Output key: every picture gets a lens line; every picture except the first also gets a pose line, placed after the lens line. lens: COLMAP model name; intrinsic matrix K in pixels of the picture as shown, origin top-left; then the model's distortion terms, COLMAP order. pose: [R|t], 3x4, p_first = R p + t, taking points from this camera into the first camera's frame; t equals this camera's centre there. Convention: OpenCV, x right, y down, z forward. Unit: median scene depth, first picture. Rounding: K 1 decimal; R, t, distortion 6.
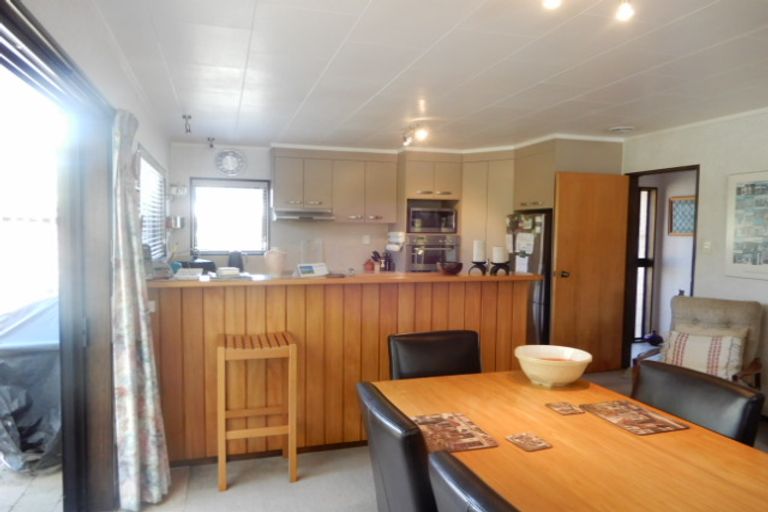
lens RADIAL K [[540.0, 0, 381.1], [0, 540.0, 260.0], [0, 0, 1]] dist [-0.000542, -0.001839]
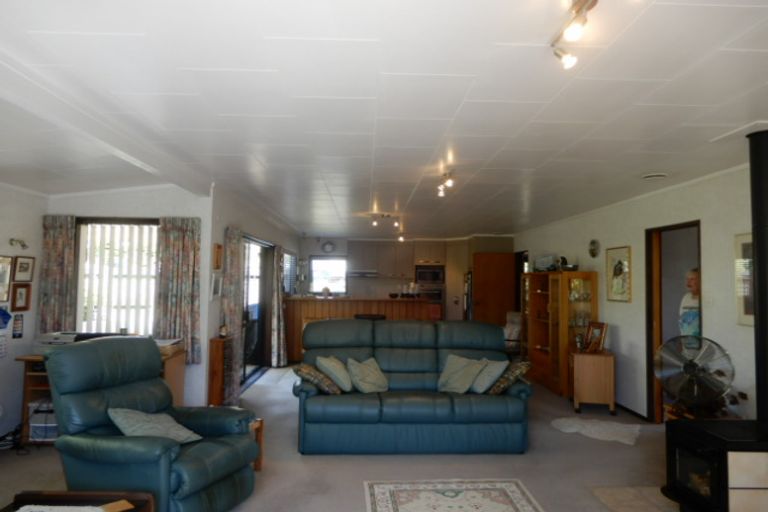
lens RADIAL K [[540.0, 0, 385.9], [0, 540.0, 253.6], [0, 0, 1]] dist [-0.000542, -0.001839]
pose [[0.967803, -0.011369, -0.251452, 0.601891], [-0.016997, 0.993747, -0.110350, 0.080908], [0.251134, 0.111071, 0.961559, -1.213800]]
